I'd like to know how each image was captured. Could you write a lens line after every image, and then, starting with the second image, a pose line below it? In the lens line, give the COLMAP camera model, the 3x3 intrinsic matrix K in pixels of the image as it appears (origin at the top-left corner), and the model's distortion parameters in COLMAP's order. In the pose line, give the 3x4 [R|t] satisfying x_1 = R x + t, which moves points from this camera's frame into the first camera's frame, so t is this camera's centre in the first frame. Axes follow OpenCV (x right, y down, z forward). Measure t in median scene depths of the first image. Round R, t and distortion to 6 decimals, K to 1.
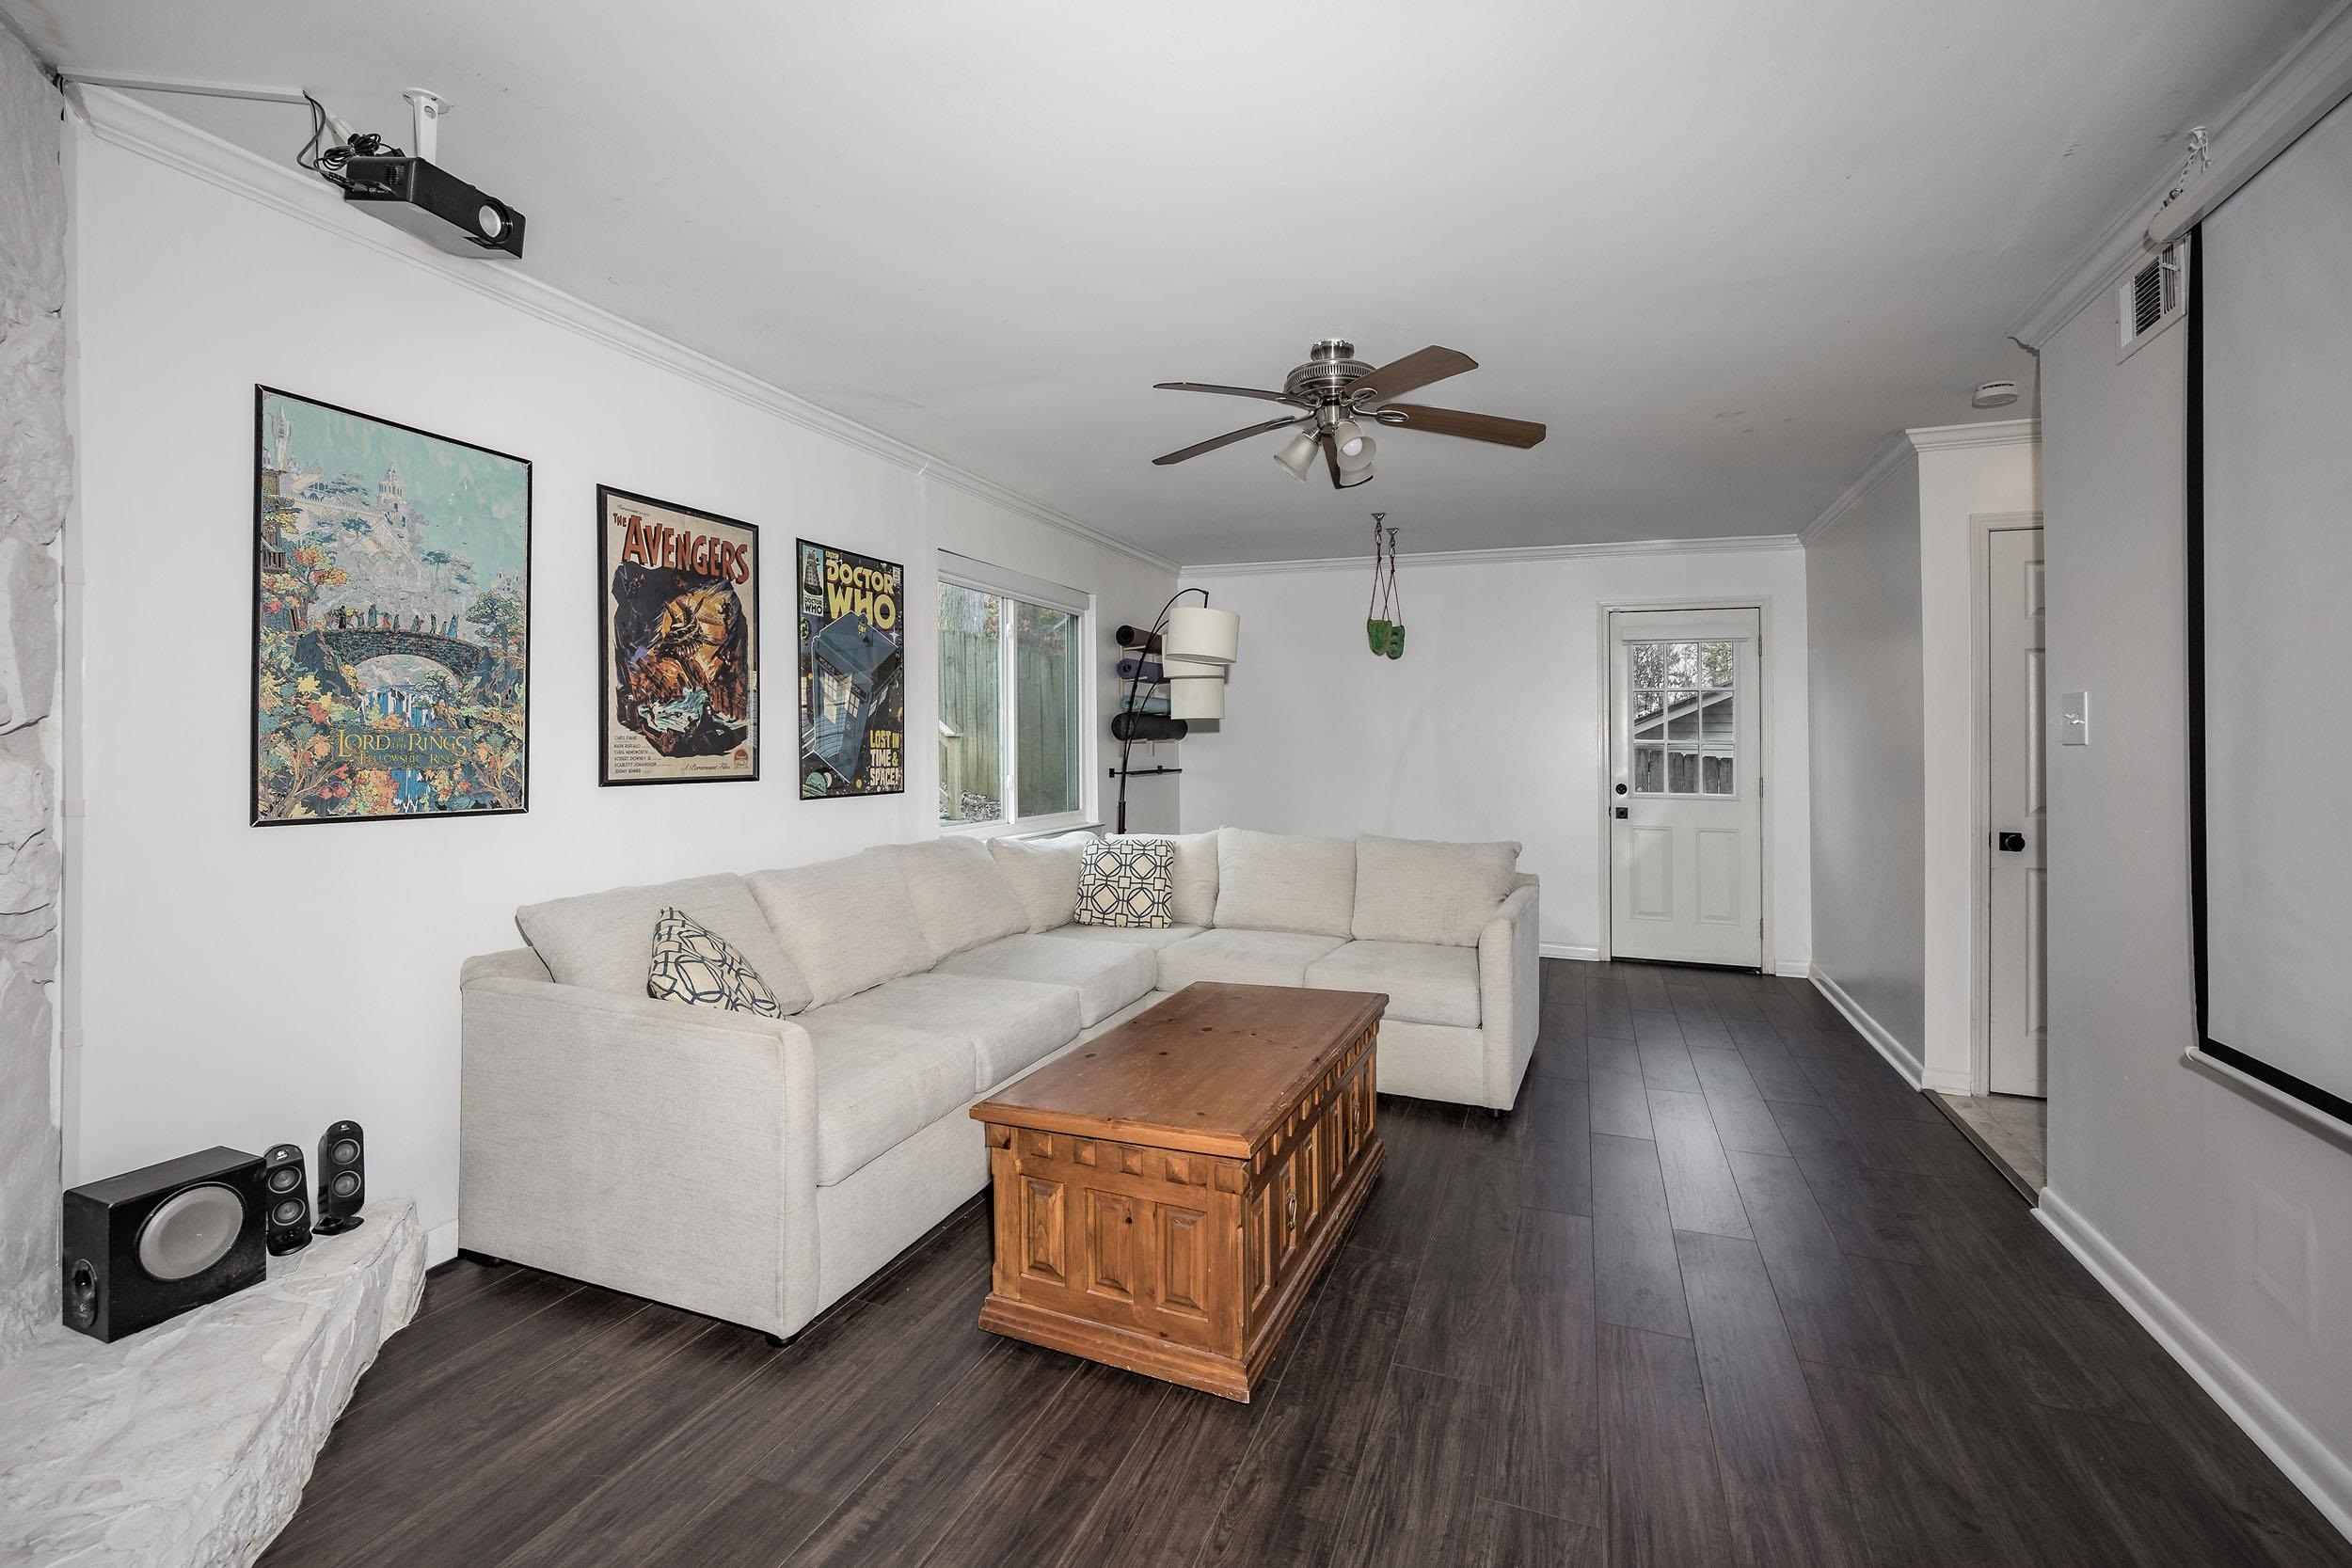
lens RADIAL K [[1104.1, 0, 1218.0], [0, 1104.1, 710.4], [0, 0, 1]] dist [-0.001780, -0.000121]
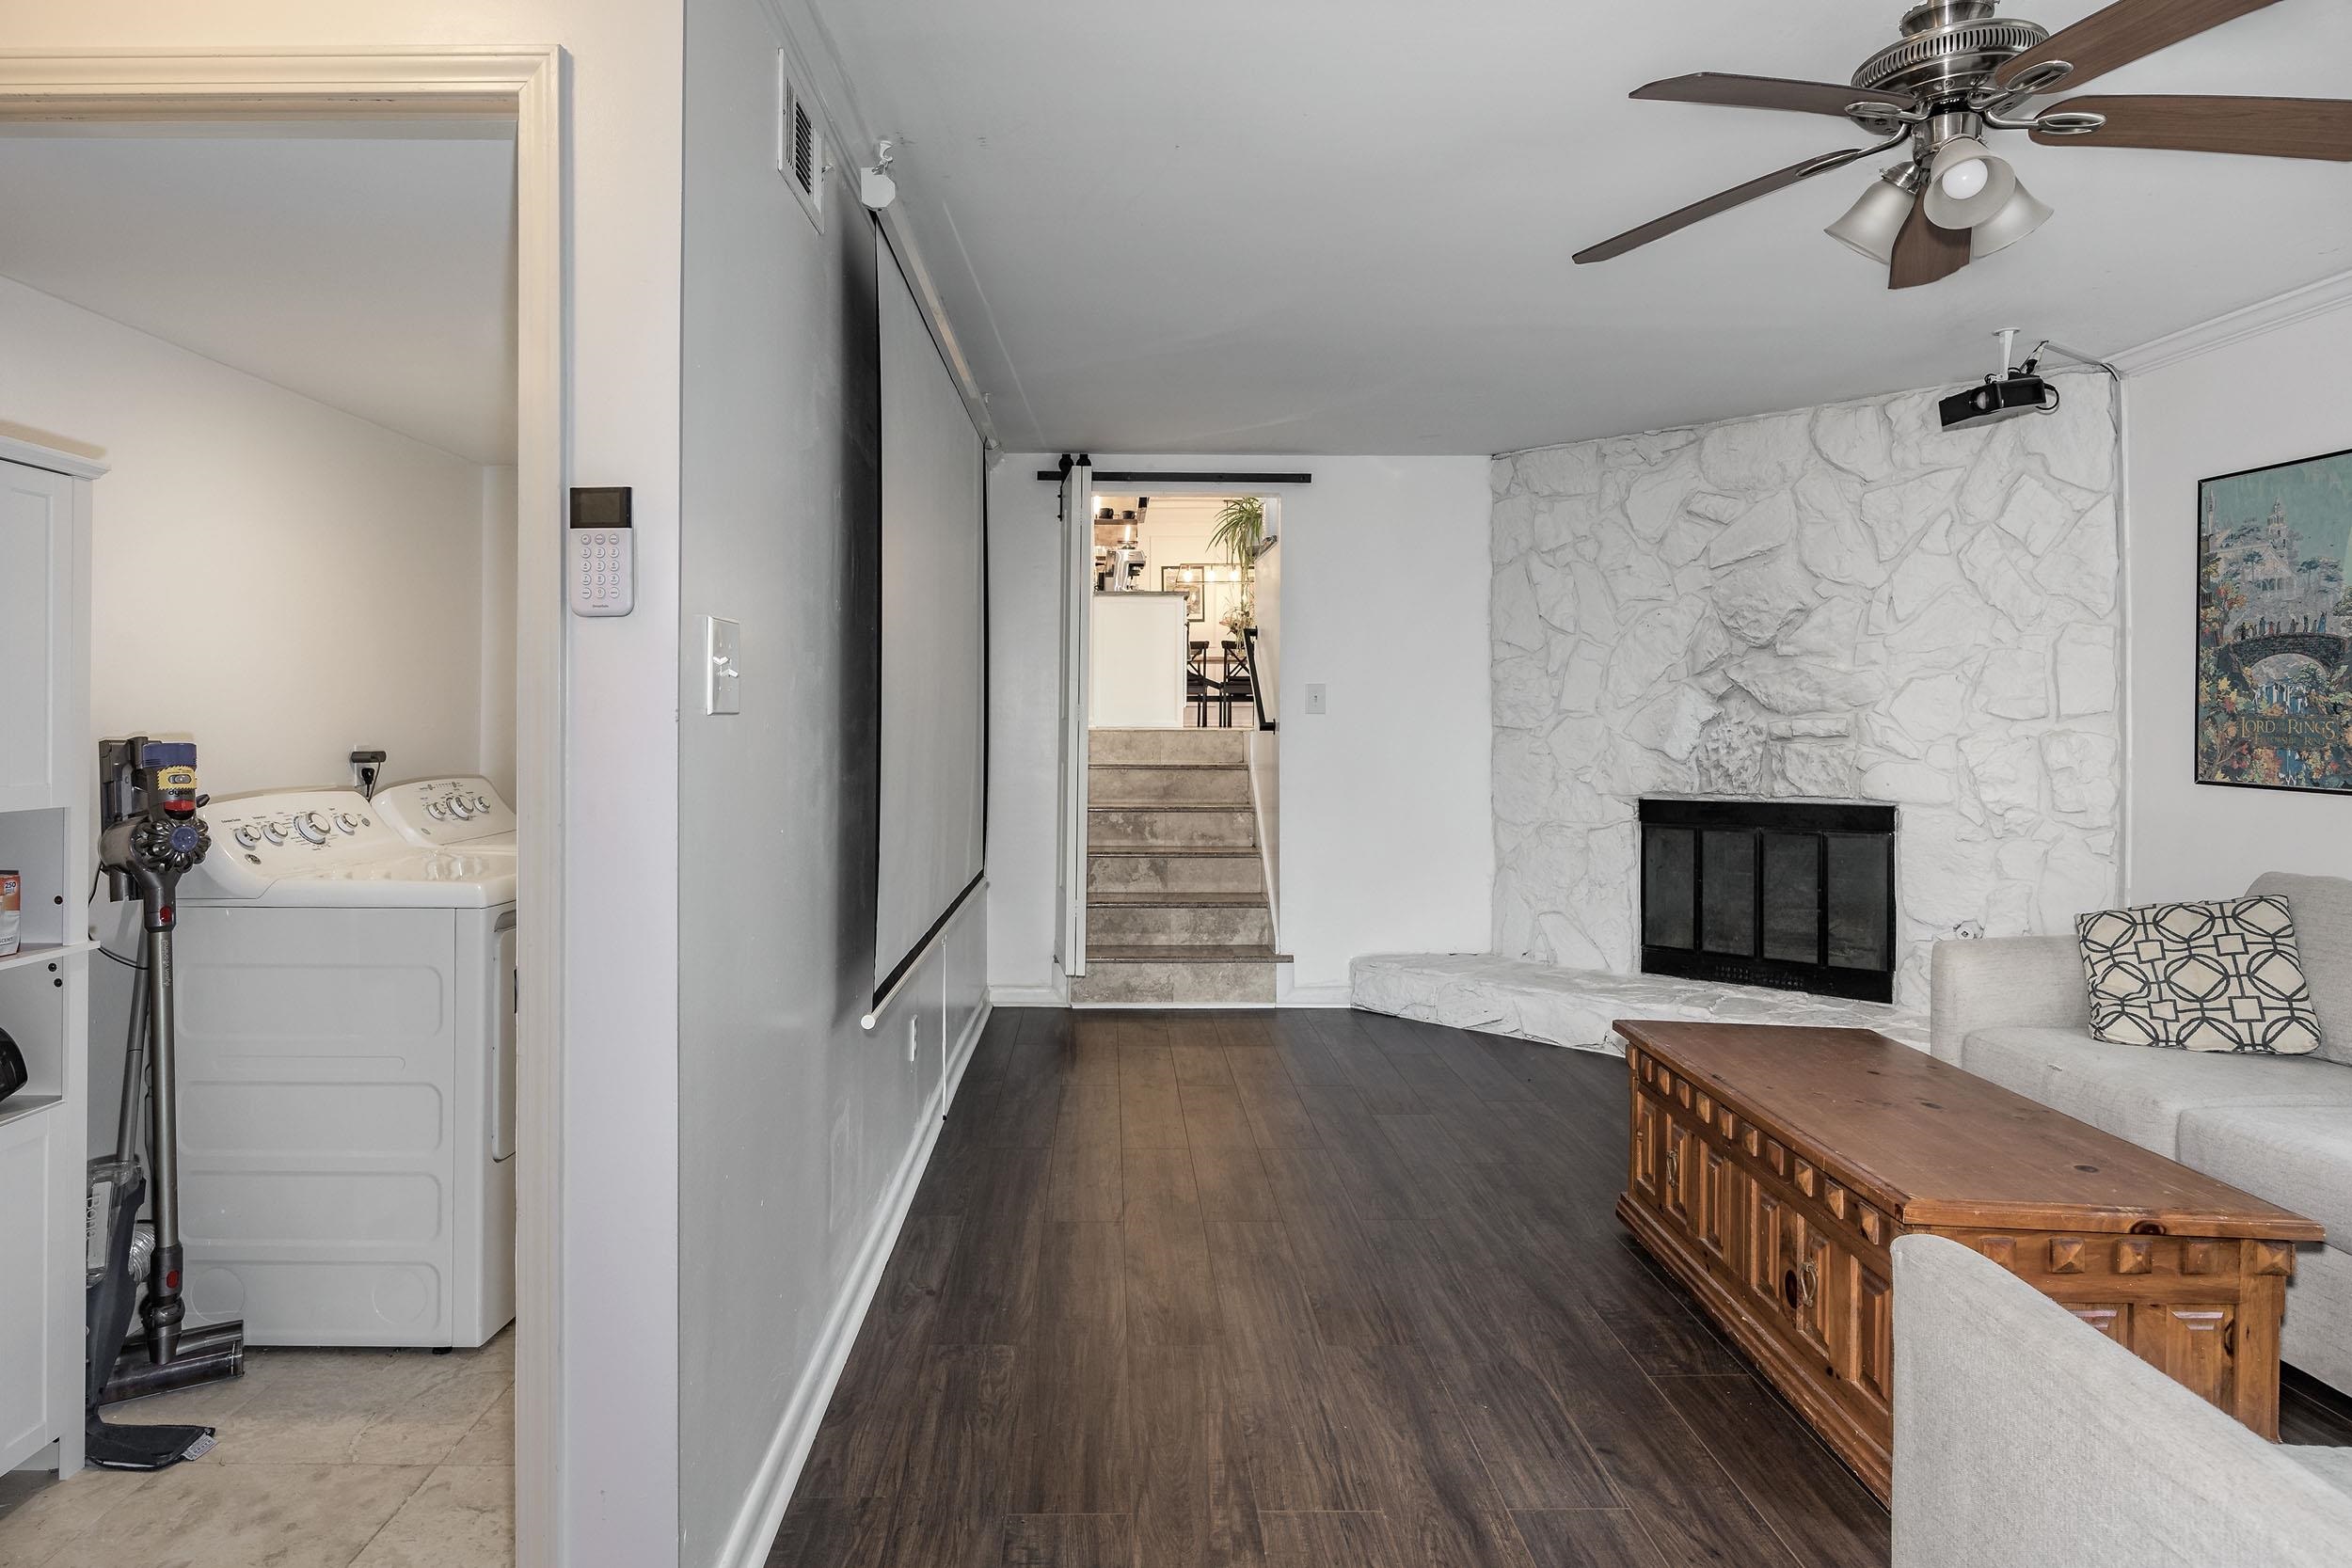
lens RADIAL K [[1246.0, 0, 1174.0], [0, 1246.0, 730.6], [0, 0, 1]] dist [-0.015684, 0.001765]
pose [[-0.935120, -0.007726, -0.354246, 0.705182], [-0.000594, 0.999795, -0.020239, 0.049613], [0.354330, -0.018715, -0.934933, 1.479169]]
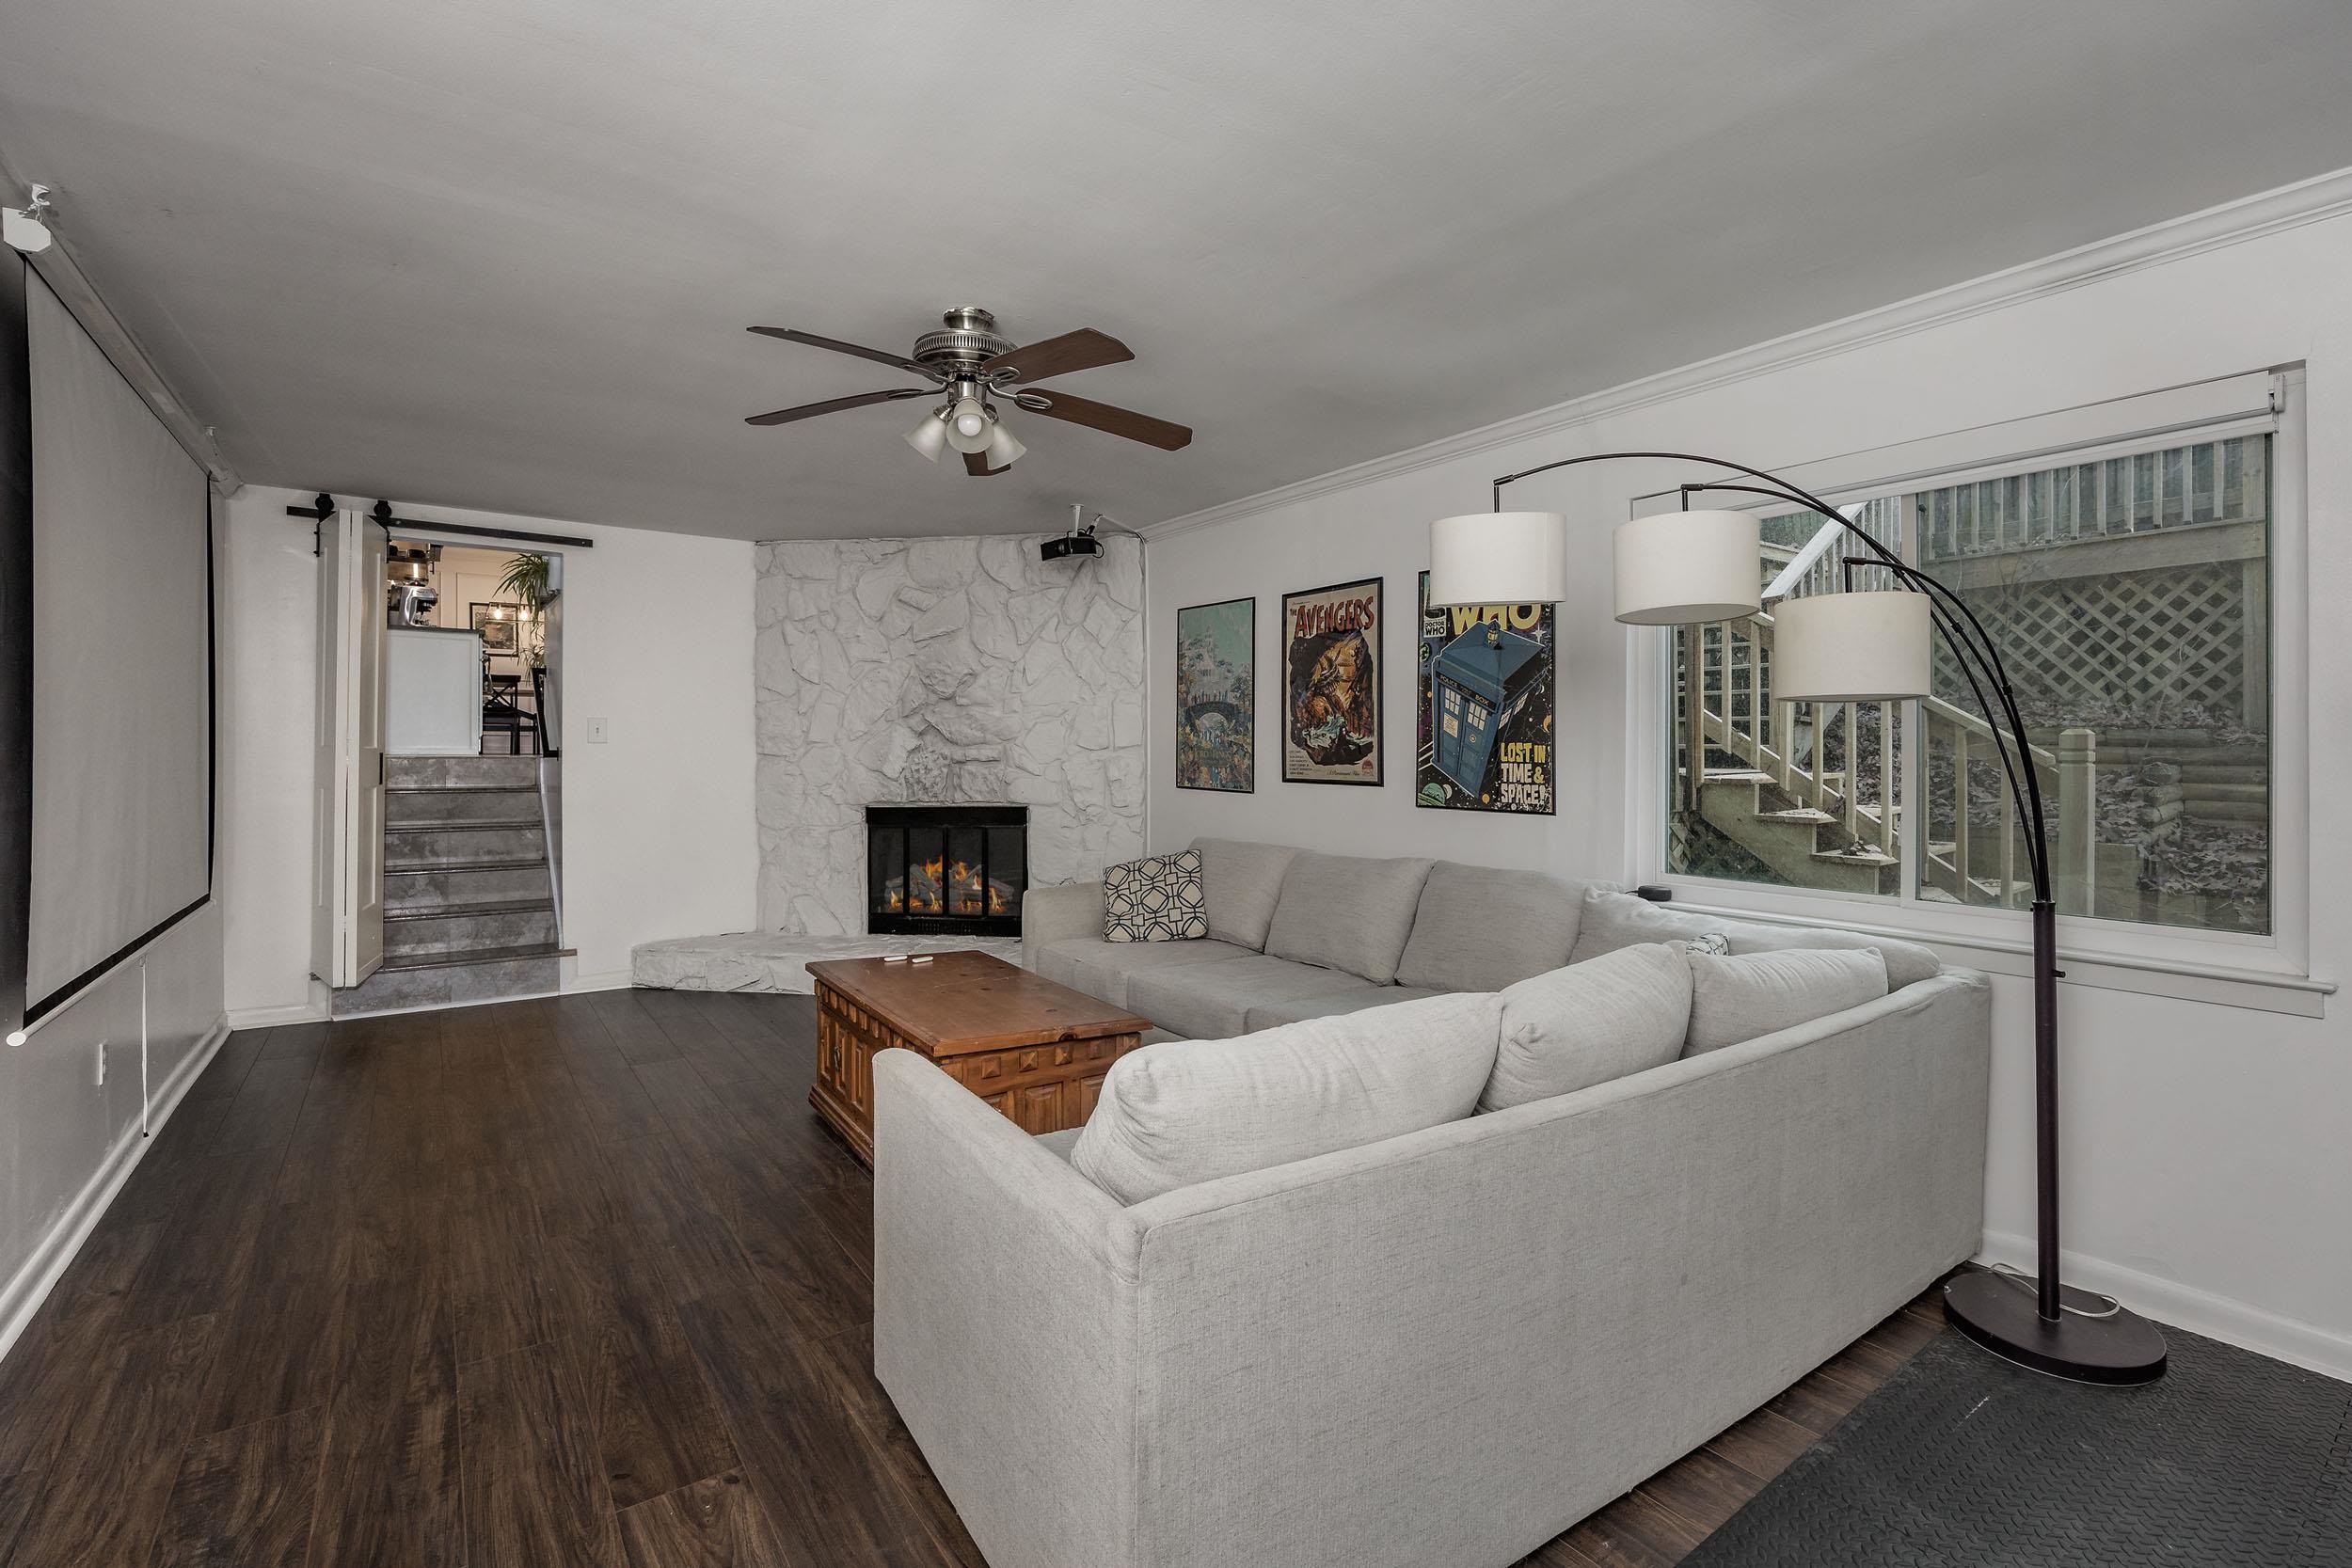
lens RADIAL K [[993.9, 0, 1175.7], [0, 993.9, 762.6], [0, 0, 1]] dist [-0.011456, 0.000403]
pose [[-0.573440, -0.002544, -0.819244, 0.696611], [0.012240, 0.999857, -0.011672, 0.053949], [0.819156, -0.016721, -0.573327, 1.647071]]
